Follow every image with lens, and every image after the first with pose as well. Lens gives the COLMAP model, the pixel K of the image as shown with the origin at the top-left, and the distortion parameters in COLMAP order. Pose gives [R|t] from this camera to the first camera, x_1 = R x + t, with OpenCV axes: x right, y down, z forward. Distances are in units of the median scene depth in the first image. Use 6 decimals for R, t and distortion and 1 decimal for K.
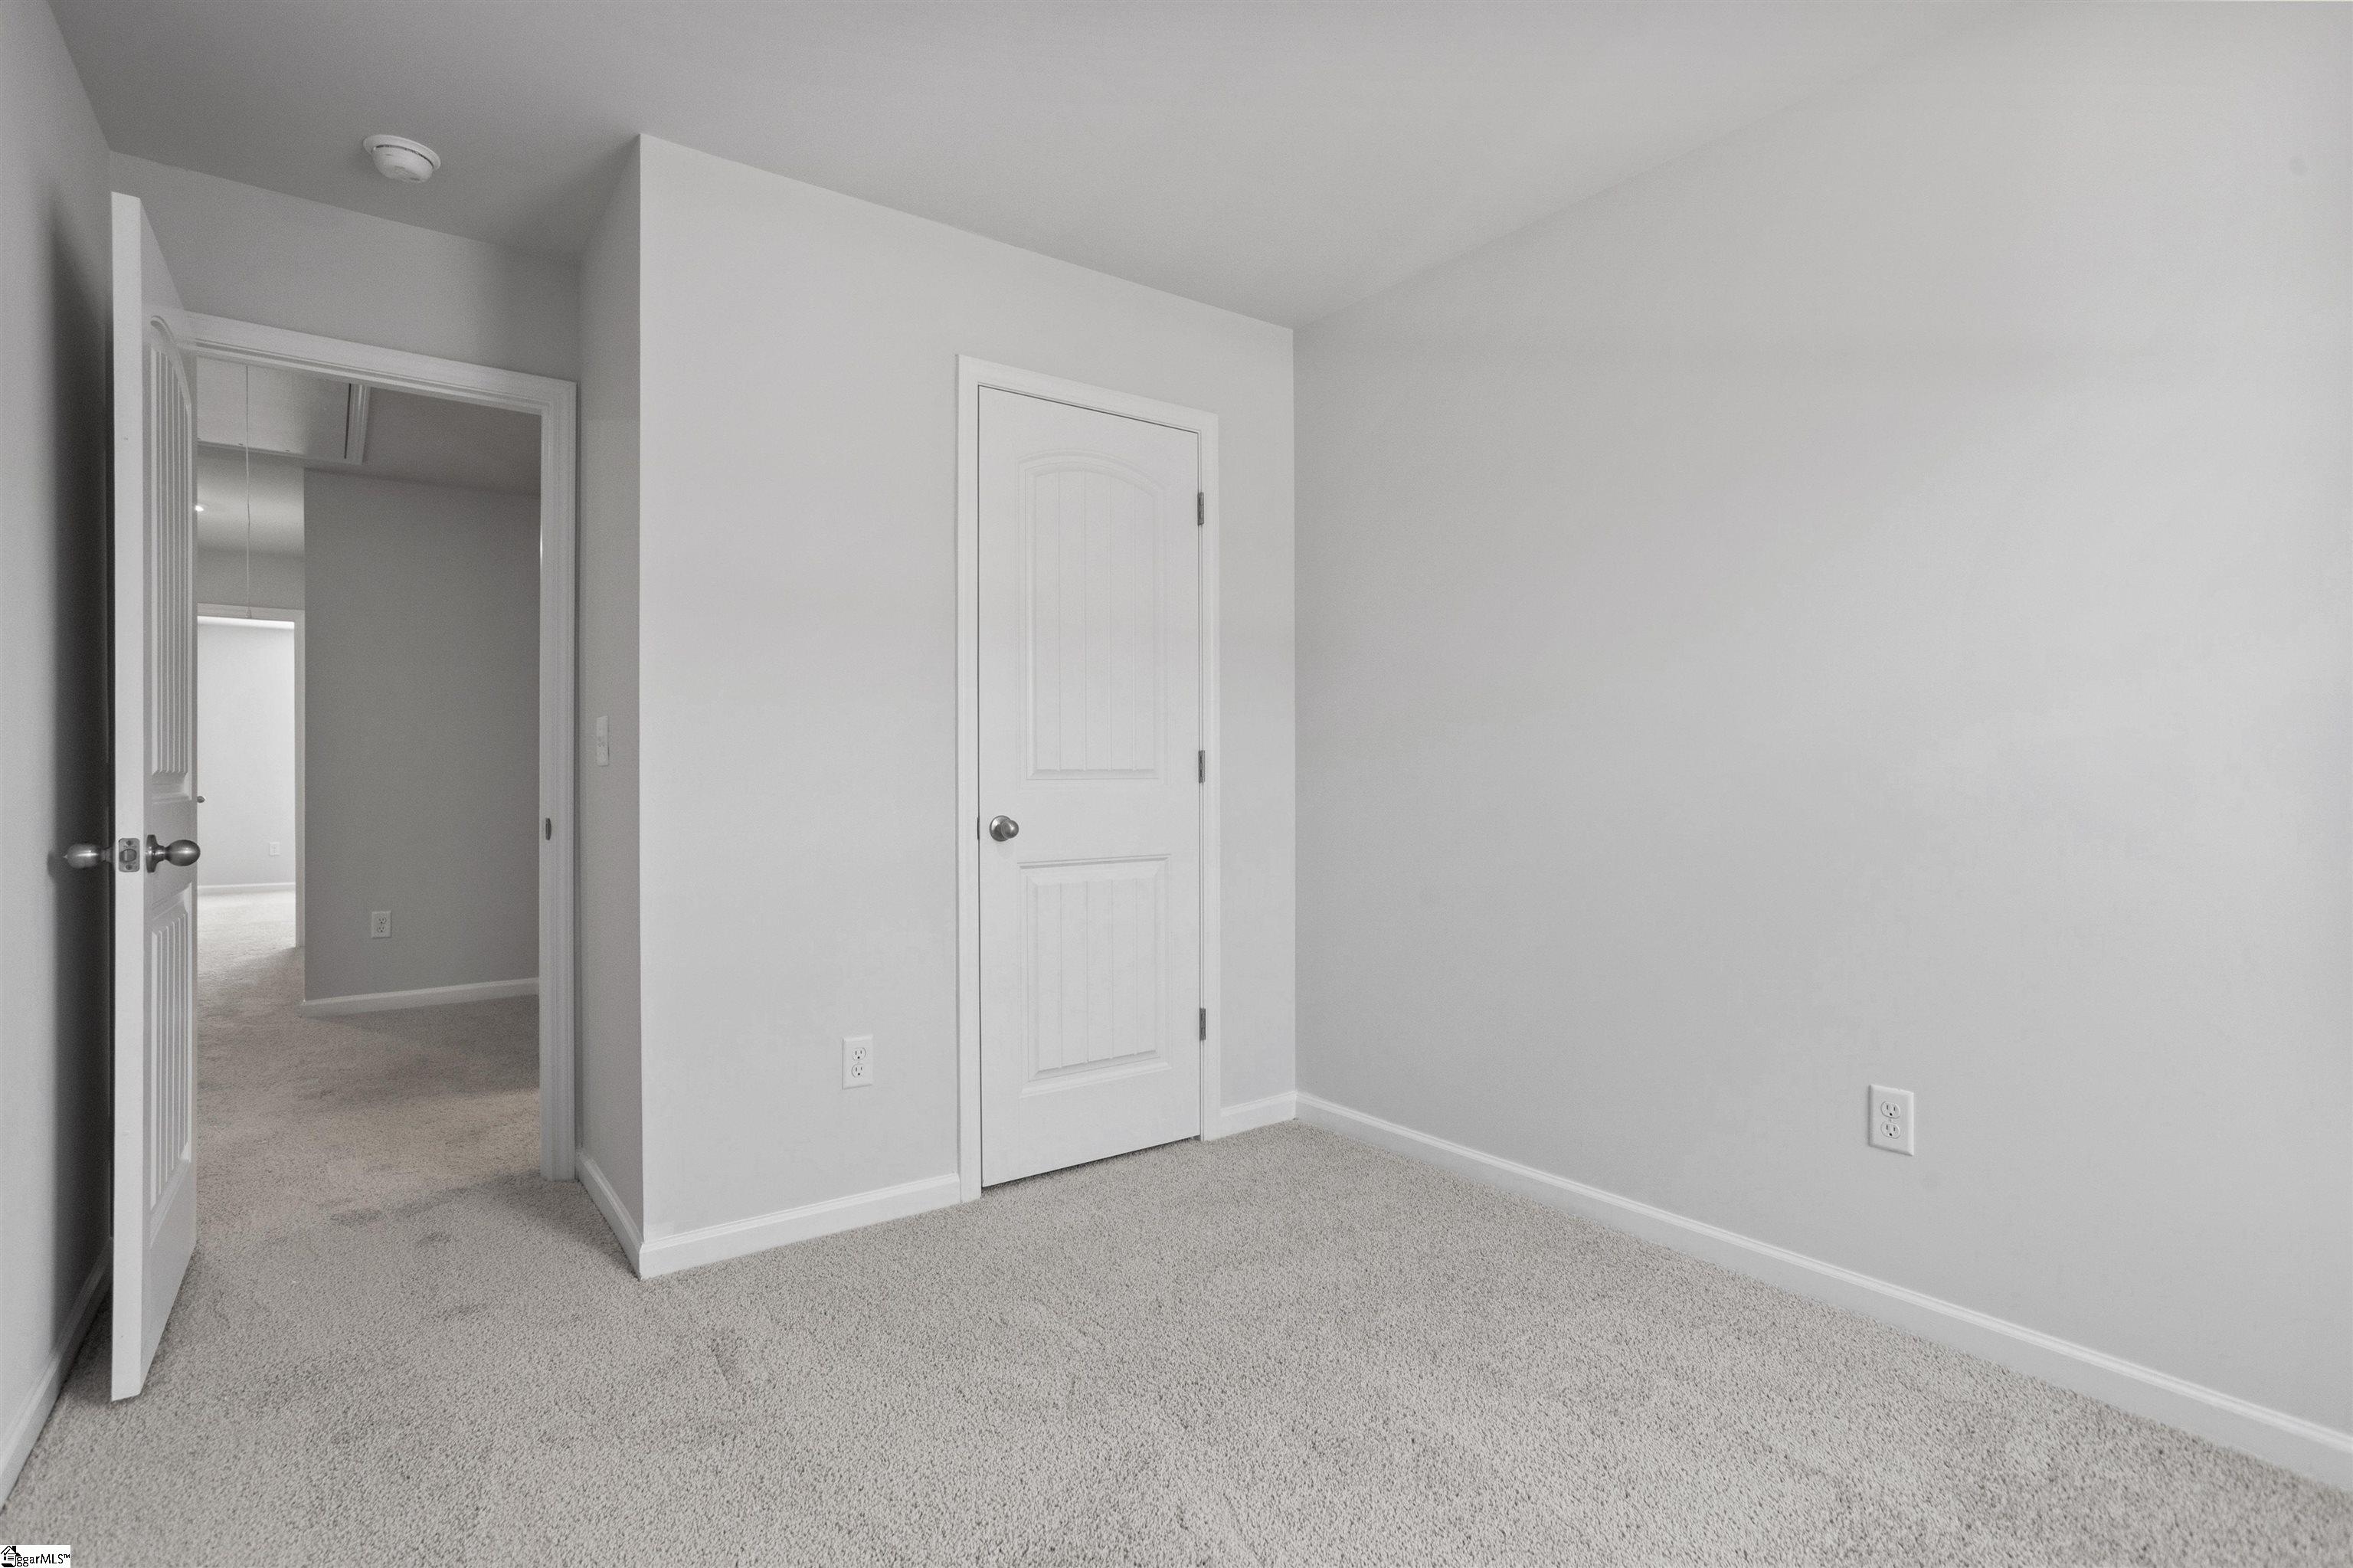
lens RADIAL K [[1130.1, 0, 1178.2], [0, 1130.1, 776.6], [0, 0, 1]] dist [0.018995, 0.000230]
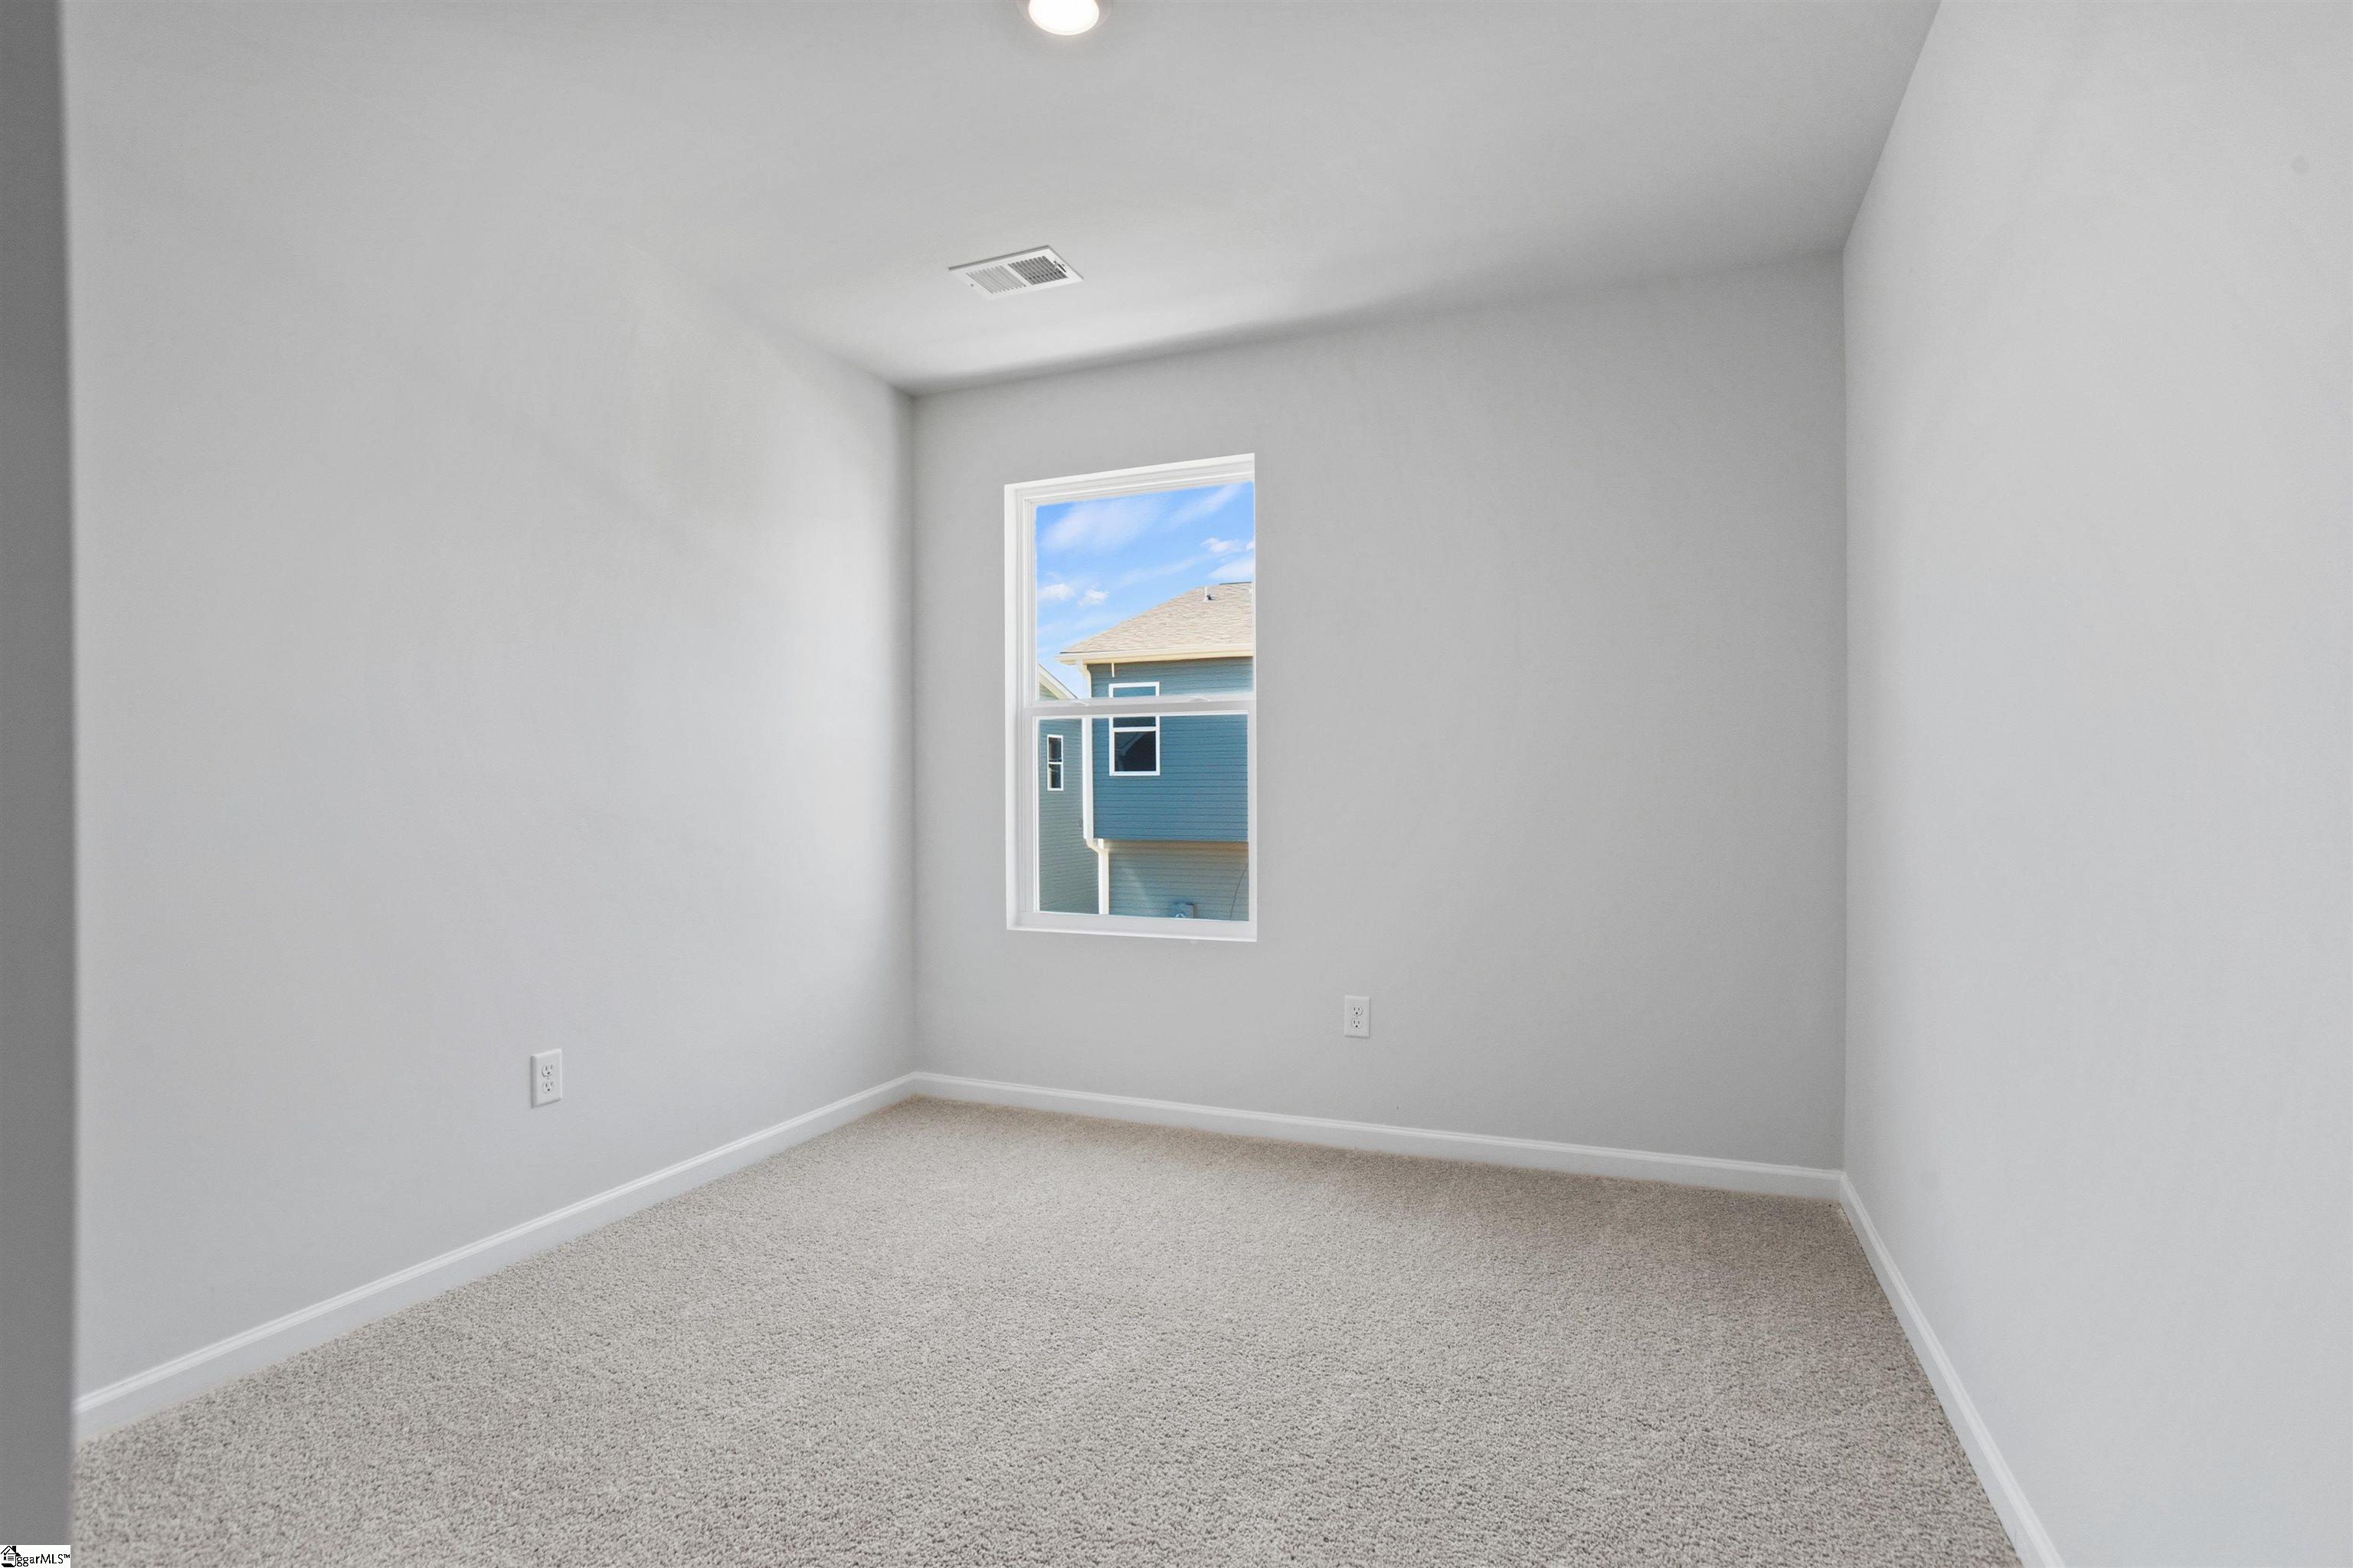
lens RADIAL K [[1130.1, 0, 1178.2], [0, 1130.1, 797.6], [0, 0, 1]] dist [0.018995, 0.000230]
pose [[-0.515968, 0.005369, 0.856591, -0.742575], [0.005344, 0.999981, -0.003048, 0.012222], [-0.856591, 0.003005, -0.515987, 1.039400]]
